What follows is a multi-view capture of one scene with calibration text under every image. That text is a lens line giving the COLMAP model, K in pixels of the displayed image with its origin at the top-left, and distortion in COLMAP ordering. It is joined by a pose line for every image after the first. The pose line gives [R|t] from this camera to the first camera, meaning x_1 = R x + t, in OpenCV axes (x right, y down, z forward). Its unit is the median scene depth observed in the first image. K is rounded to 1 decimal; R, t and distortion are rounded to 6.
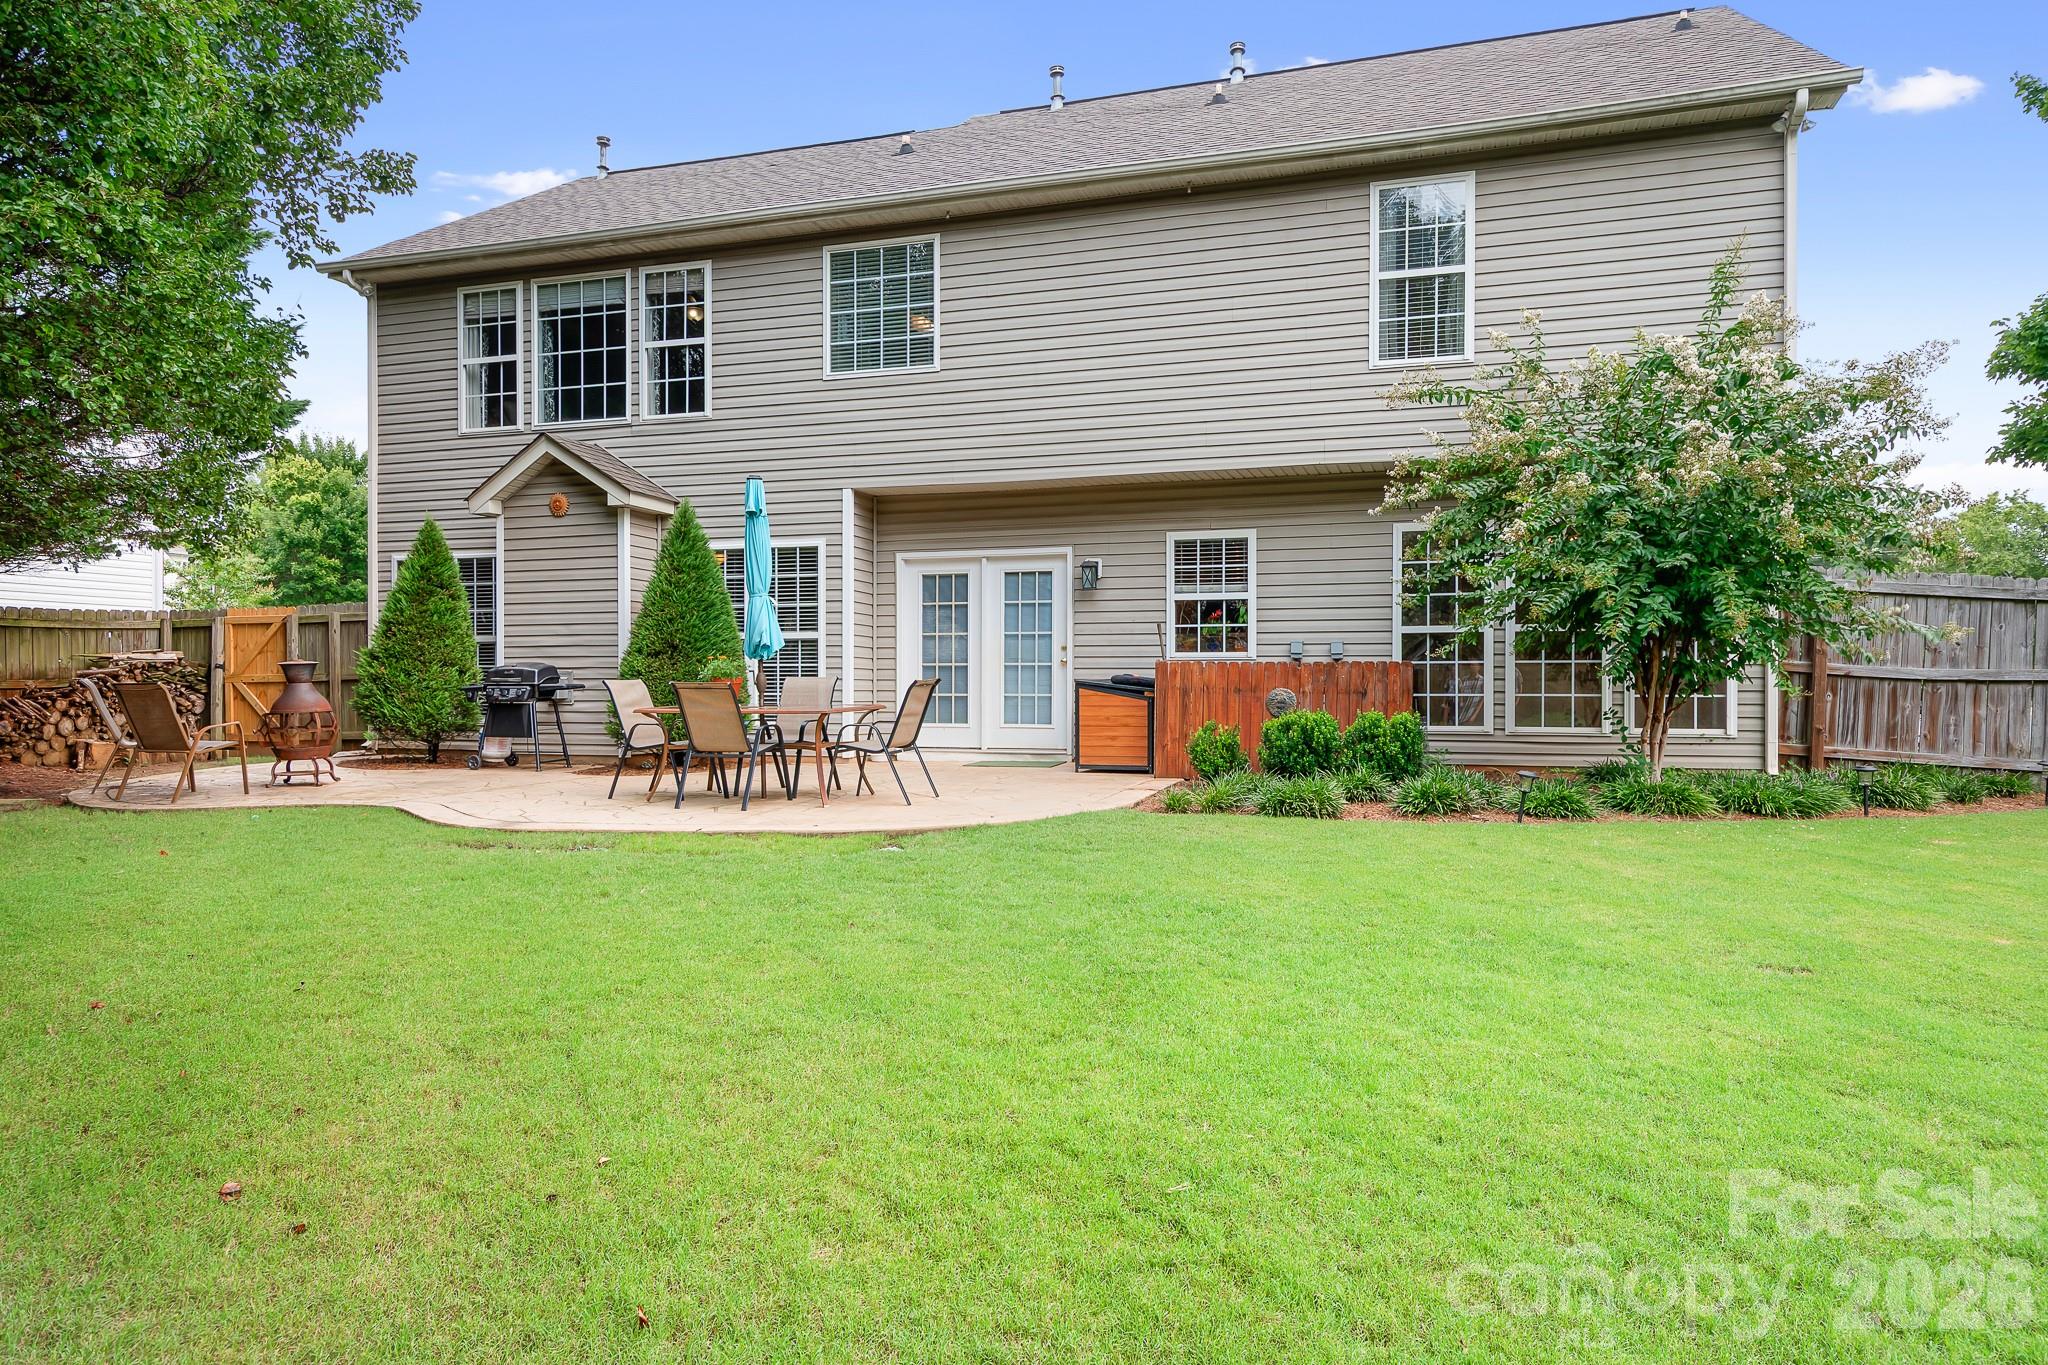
lens RADIAL K [[1296.5, 0, 1020.1], [0, 1296.5, 696.0], [0, 0, 1]] dist [0.011515, 0.000030]
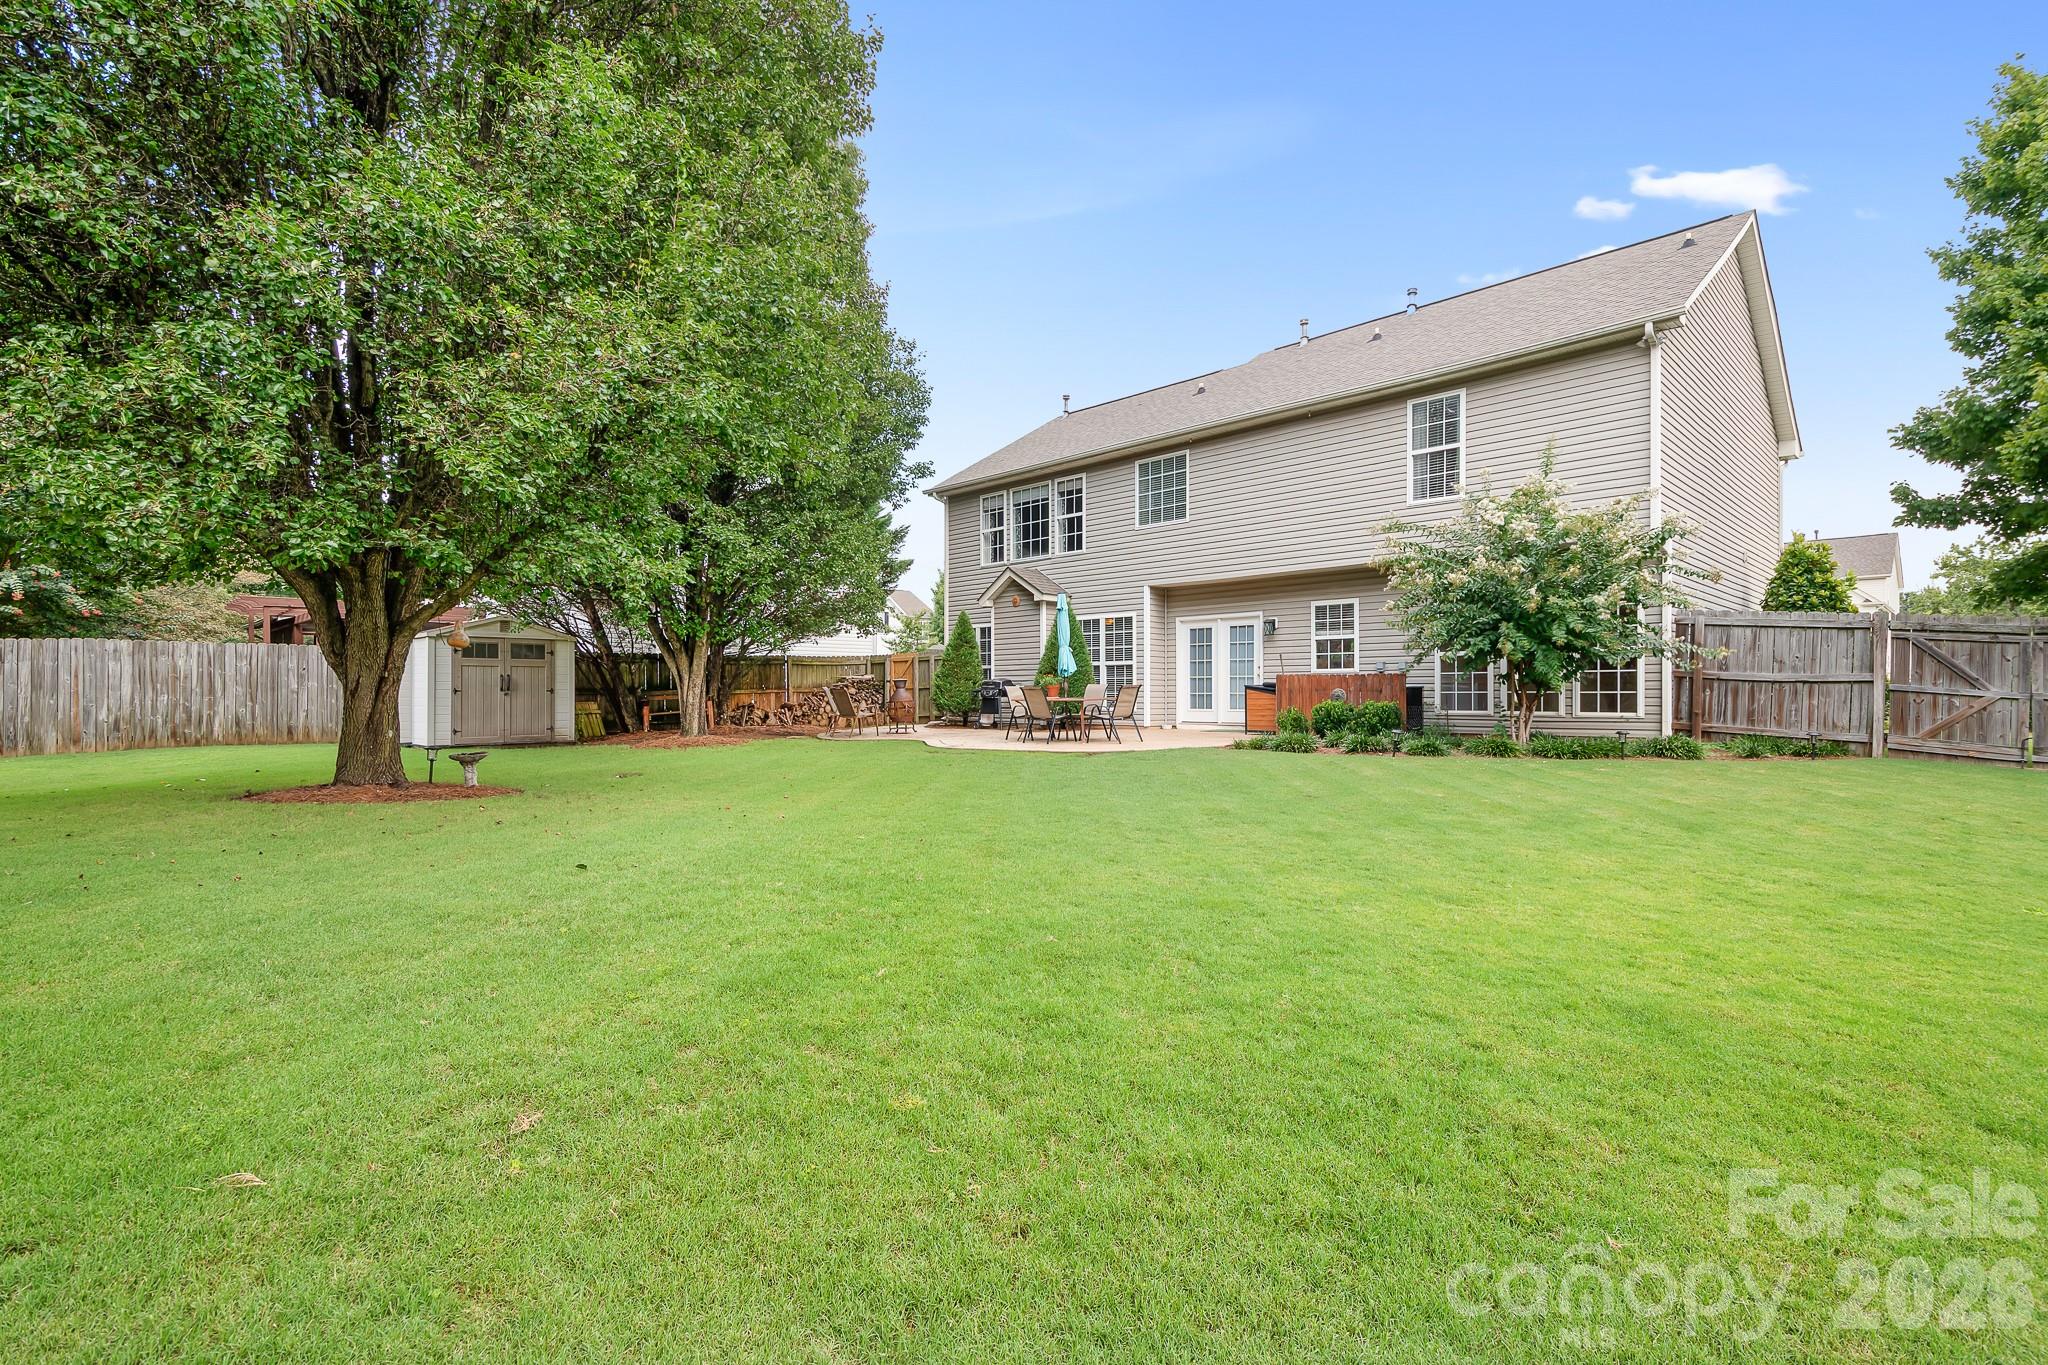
lens RADIAL K [[943.6, 0, 1023.6], [0, 943.6, 696.1], [0, 0, 1]] dist [0.001704, -0.000046]
pose [[0.889526, -0.001349, -0.456882, 0.343242], [0.000351, 0.999997, -0.002269, 0.006261], [0.456884, 0.001858, 0.889524, -0.324423]]
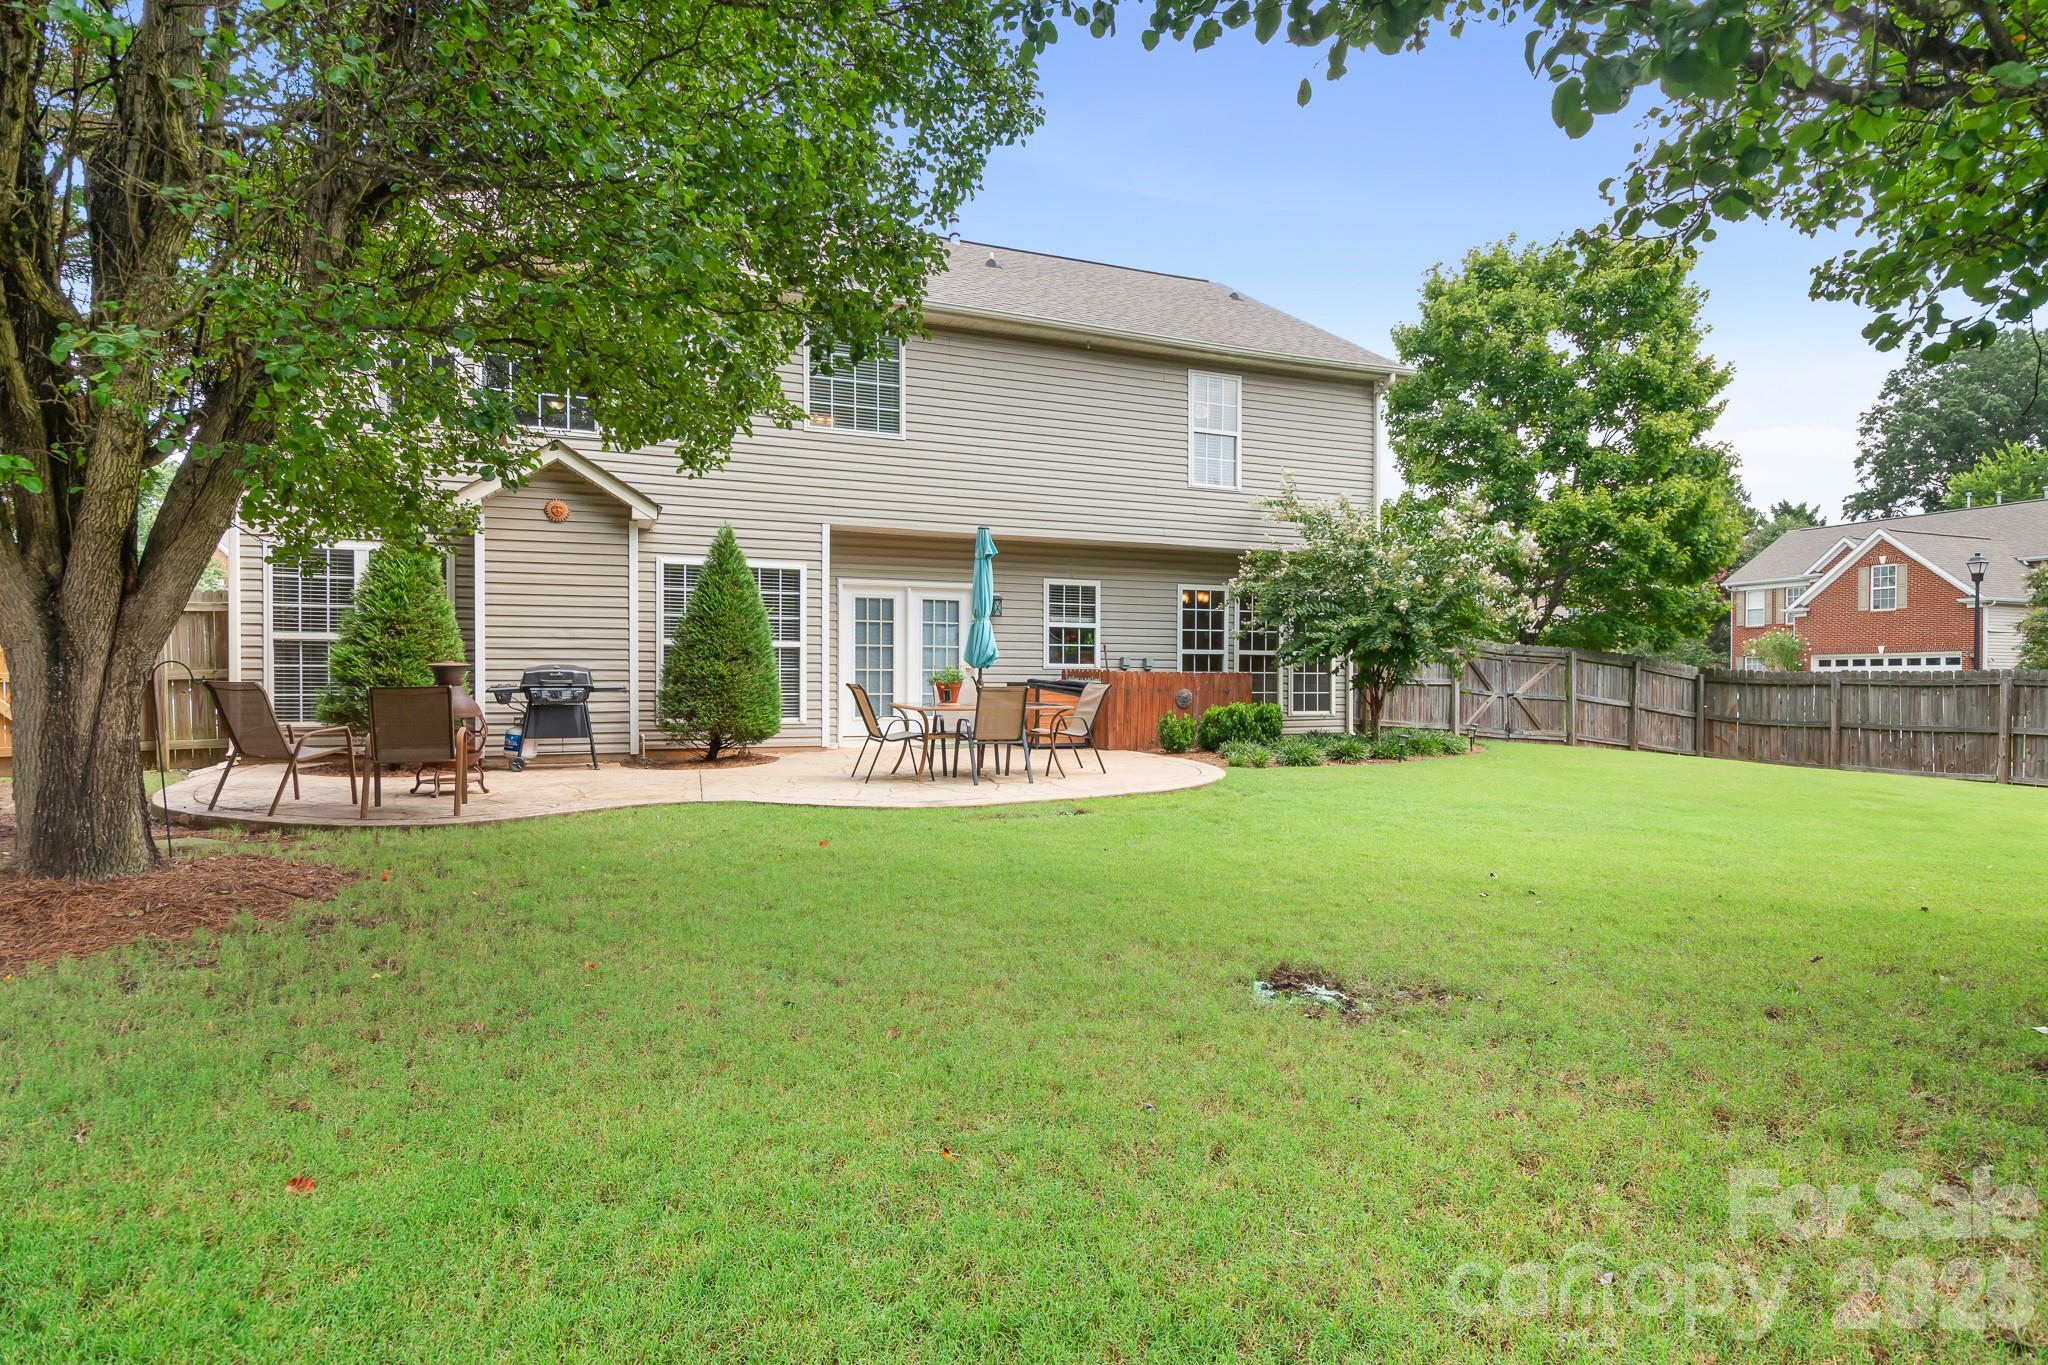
lens RADIAL K [[1082.3, 0, 1024.1], [0, 1082.3, 692.4], [0, 0, 1]] dist [0.011758, -0.011040]
pose [[0.758967, -0.004266, 0.651115, -0.651851], [0.003376, 0.999991, 0.002616, -0.004933], [-0.651120, 0.000213, 0.758975, 0.114135]]
